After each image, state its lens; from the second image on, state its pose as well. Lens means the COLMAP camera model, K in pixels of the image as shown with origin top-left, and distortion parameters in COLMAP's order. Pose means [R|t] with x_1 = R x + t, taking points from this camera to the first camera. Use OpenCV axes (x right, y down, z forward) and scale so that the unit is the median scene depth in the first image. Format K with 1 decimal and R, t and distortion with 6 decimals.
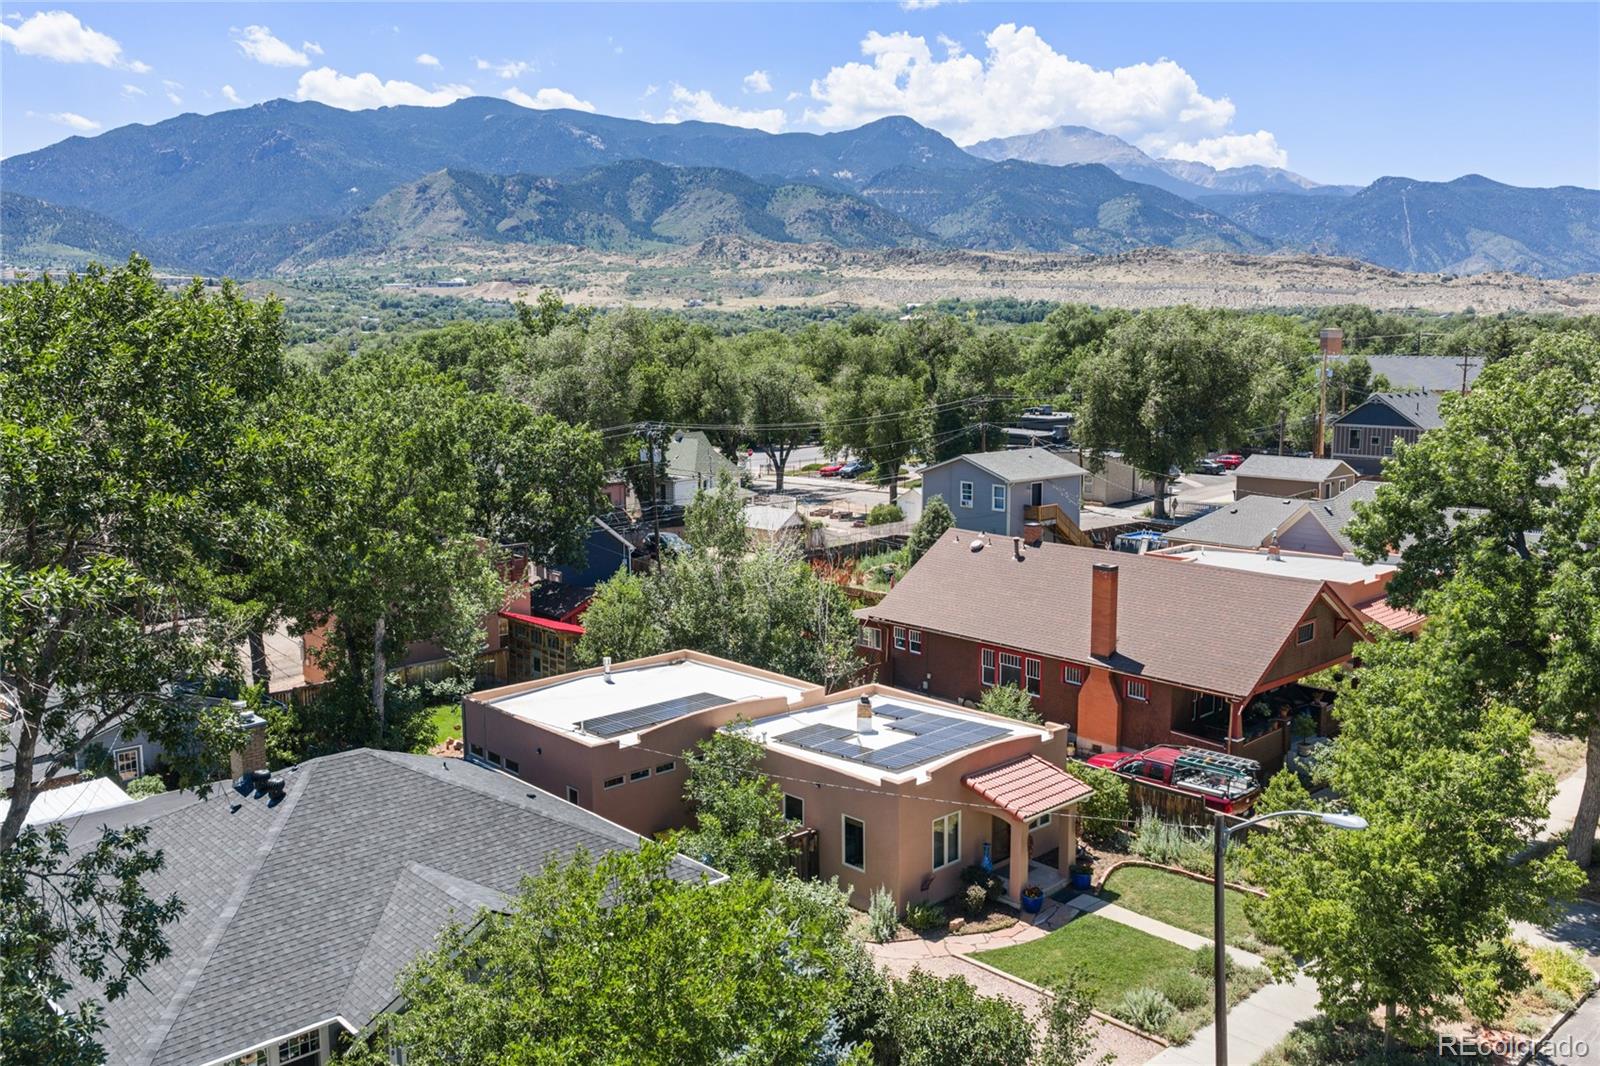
lens RADIAL K [[1330.0, 0, 800.5], [0, 1330.0, 531.9], [0, 0, 1]] dist [-0.006265, -0.002064]
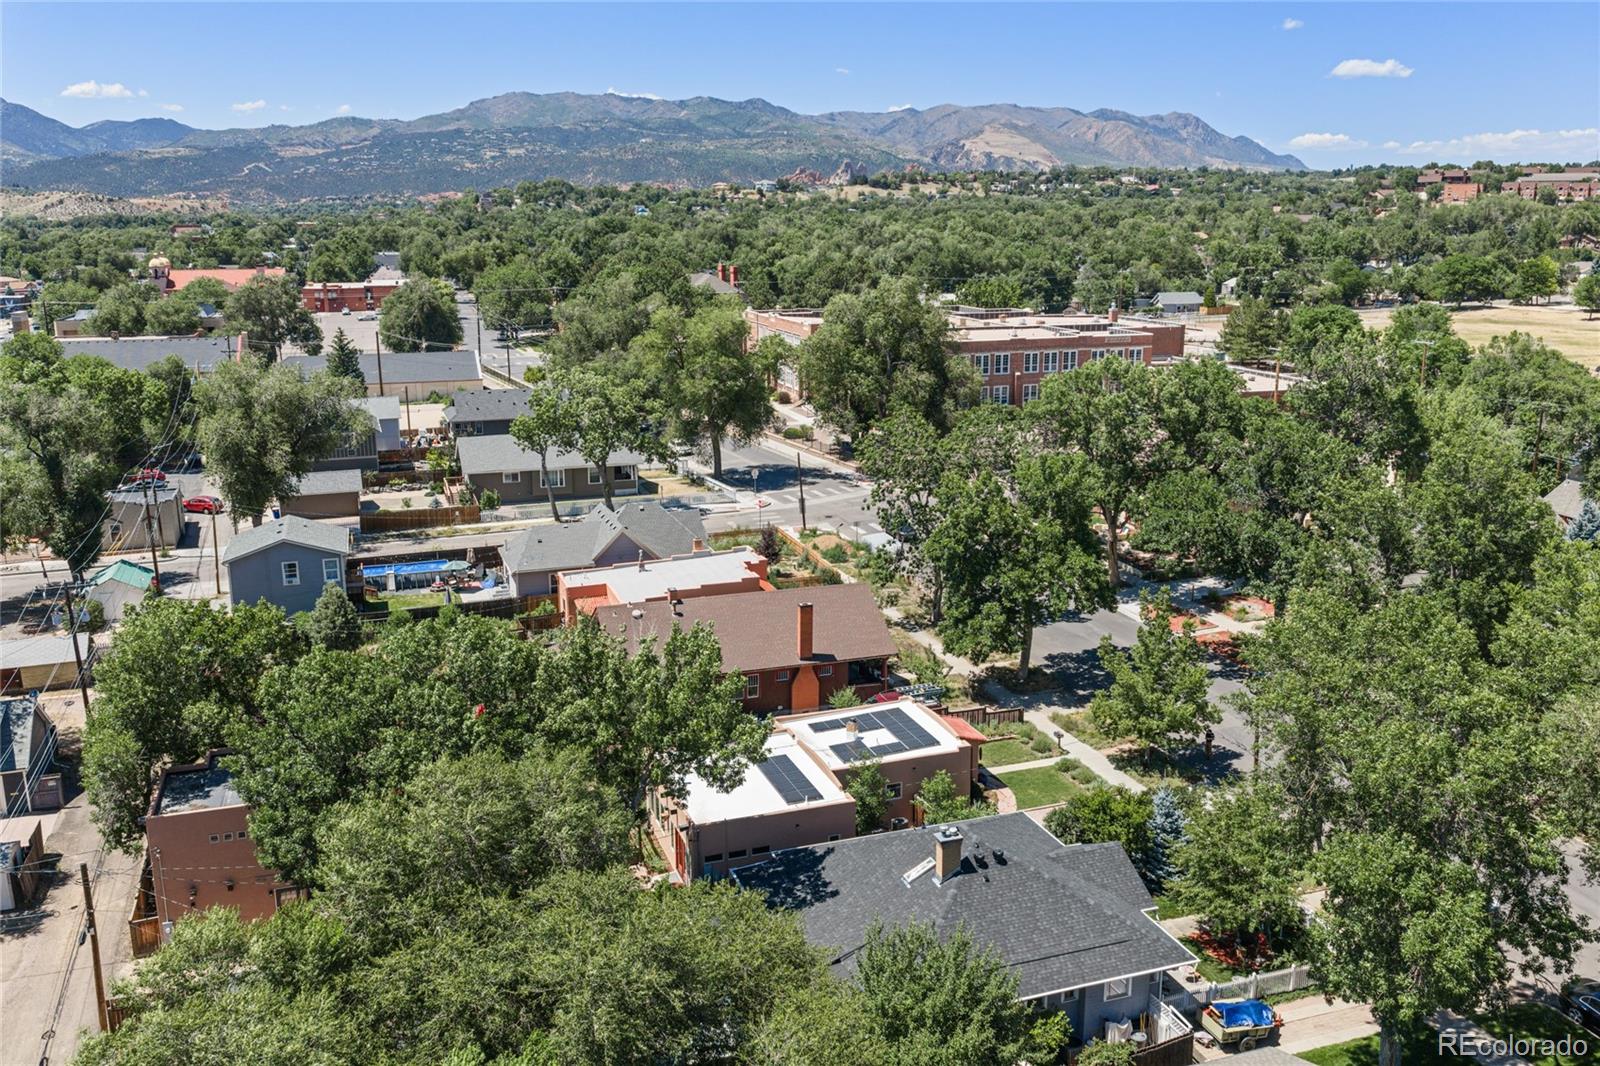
lens RADIAL K [[1330.0, 0, 799.6], [0, 1330.0, 531.9], [0, 0, 1]] dist [-0.006265, -0.002064]
pose [[0.406809, -0.204053, 0.890432, -1.388498], [0.137332, 0.977317, 0.161221, -0.374198], [-0.903131, 0.056699, 0.425605, 0.340020]]
